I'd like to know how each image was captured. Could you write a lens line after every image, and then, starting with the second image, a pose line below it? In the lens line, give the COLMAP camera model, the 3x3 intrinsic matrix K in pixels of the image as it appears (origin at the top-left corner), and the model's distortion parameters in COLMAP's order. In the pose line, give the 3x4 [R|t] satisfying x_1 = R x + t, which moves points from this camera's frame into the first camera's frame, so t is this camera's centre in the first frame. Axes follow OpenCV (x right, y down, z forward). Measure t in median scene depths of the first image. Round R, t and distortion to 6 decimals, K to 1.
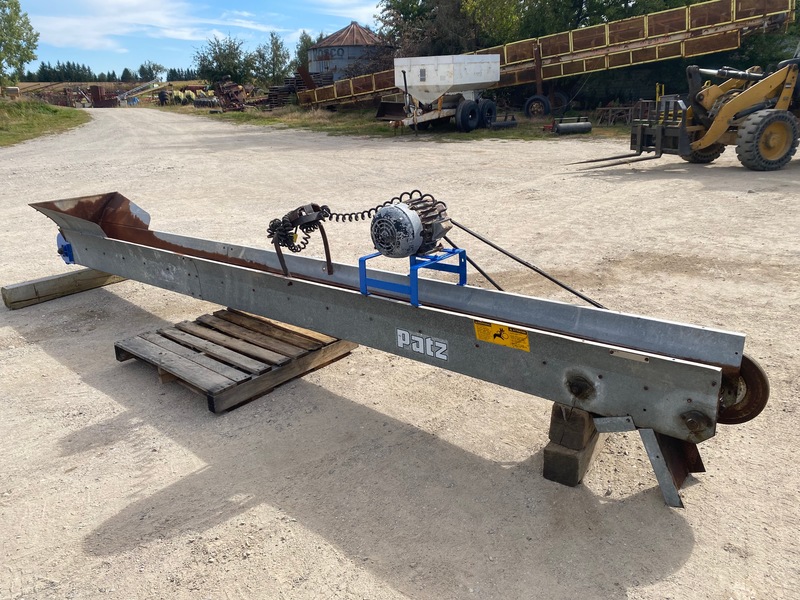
lens RADIAL K [[617.5, 0, 391.3], [0, 617.5, 287.9], [0, 0, 1]] dist [0.053084, -0.072643]
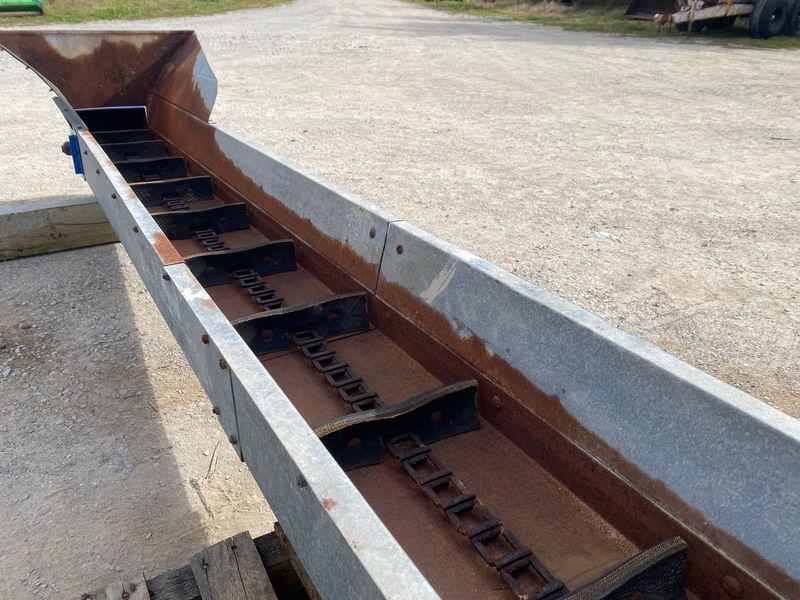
lens RADIAL K [[617.5, 0, 391.3], [0, 617.5, 287.9], [0, 0, 1]] dist [0.053084, -0.072643]
pose [[0.945655, 0.186520, -0.266360, -0.058585], [-0.149134, 0.976679, 0.154458, -0.024764], [0.288957, -0.106341, 0.951417, 0.232834]]
